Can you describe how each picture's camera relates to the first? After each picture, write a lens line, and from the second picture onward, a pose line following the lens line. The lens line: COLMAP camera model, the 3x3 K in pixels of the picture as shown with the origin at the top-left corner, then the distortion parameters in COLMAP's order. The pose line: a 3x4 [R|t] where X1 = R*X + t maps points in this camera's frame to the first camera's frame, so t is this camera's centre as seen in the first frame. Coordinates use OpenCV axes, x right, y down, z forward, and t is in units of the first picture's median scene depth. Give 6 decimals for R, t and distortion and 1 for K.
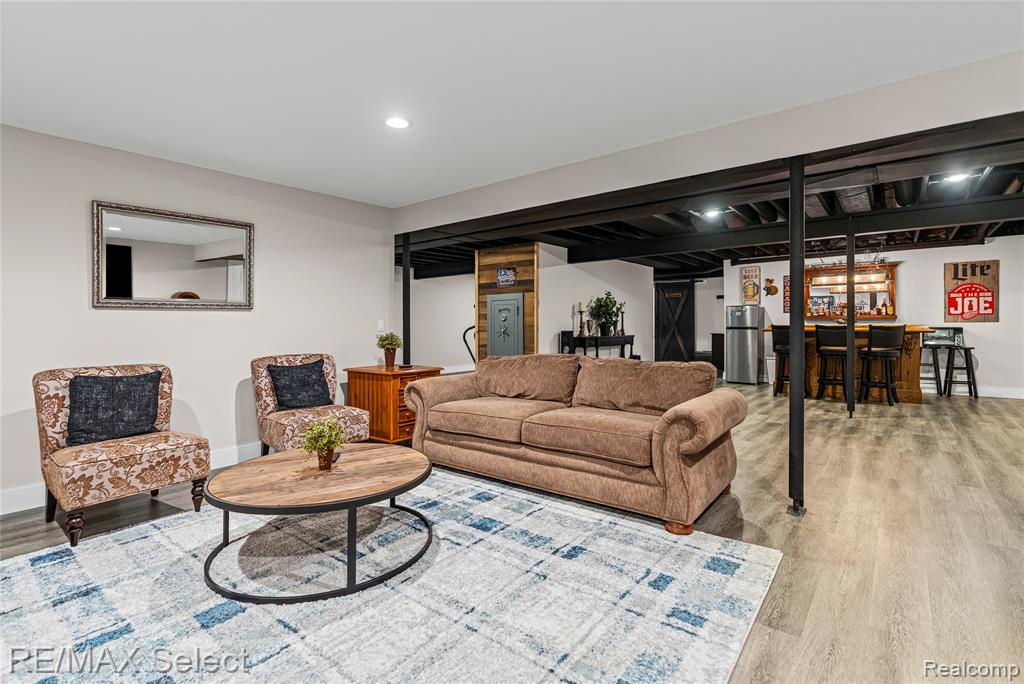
lens RADIAL K [[473.9, 0, 536.6], [0, 473.9, 317.0], [0, 0, 1]] dist [-0.012490, 0.005192]
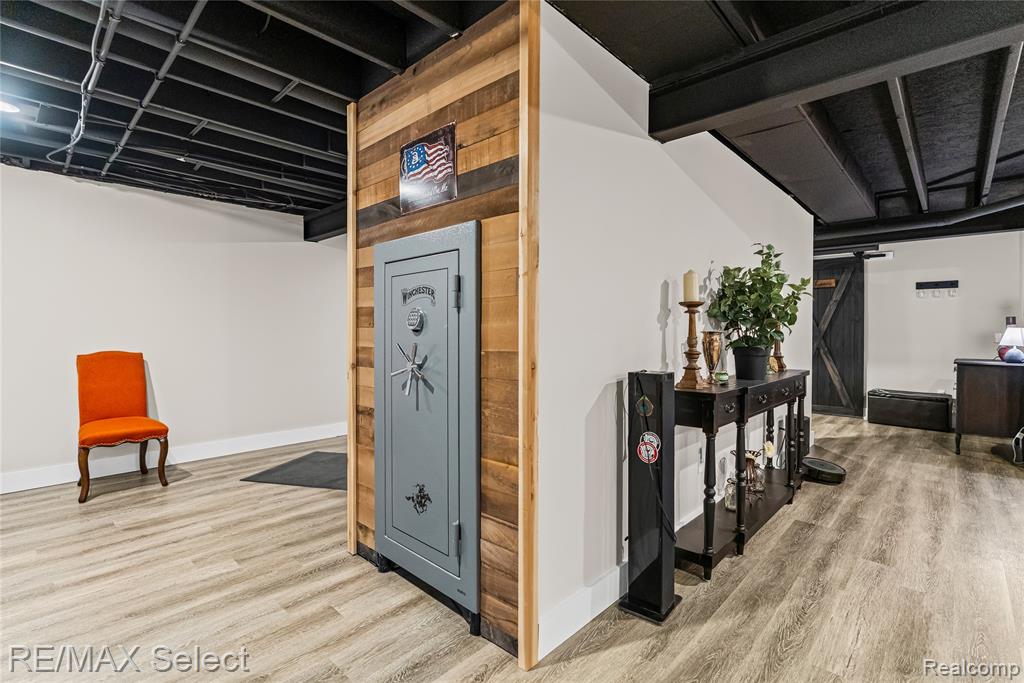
lens RADIAL K [[473.9, 0, 522.2], [0, 473.9, 326.0], [0, 0, 1]] dist [-0.012490, 0.005192]
pose [[0.993813, 0.010573, -0.110566, 0.049211], [-0.009746, 0.999920, 0.008017, 0.004140], [0.110642, -0.006890, 0.993836, 1.637401]]
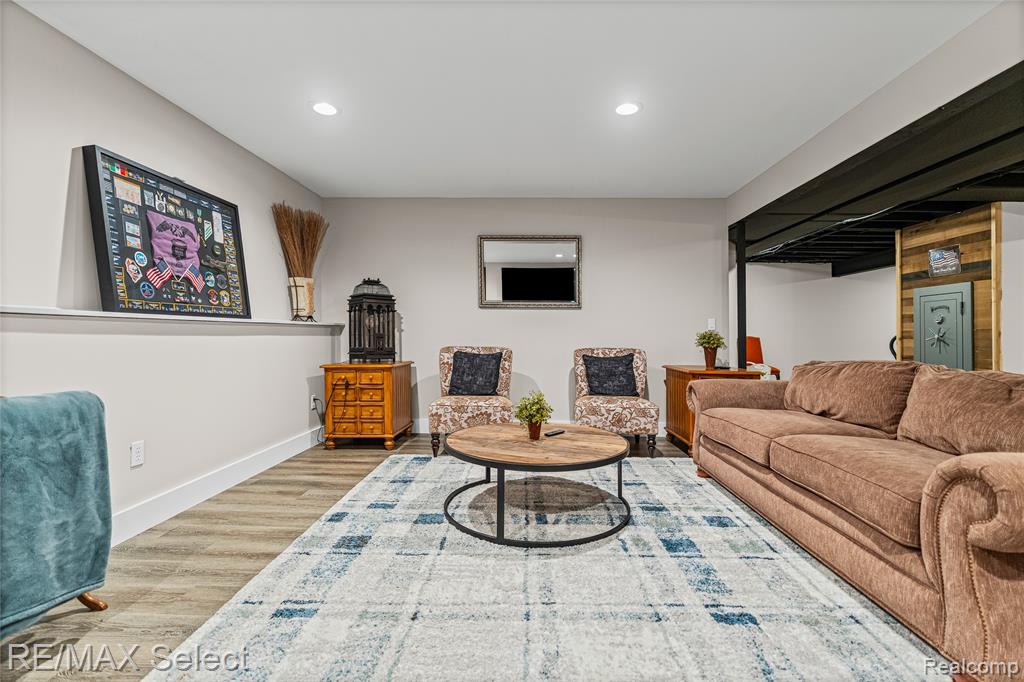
lens RADIAL K [[473.9, 0, 531.4], [0, 473.9, 326.2], [0, 0, 1]] dist [-0.012490, 0.005192]
pose [[0.596970, 0.000579, -0.802263, 0.294675], [-0.002678, 0.999996, -0.001270, 0.032936], [0.802259, 0.002907, 0.596969, 0.198578]]
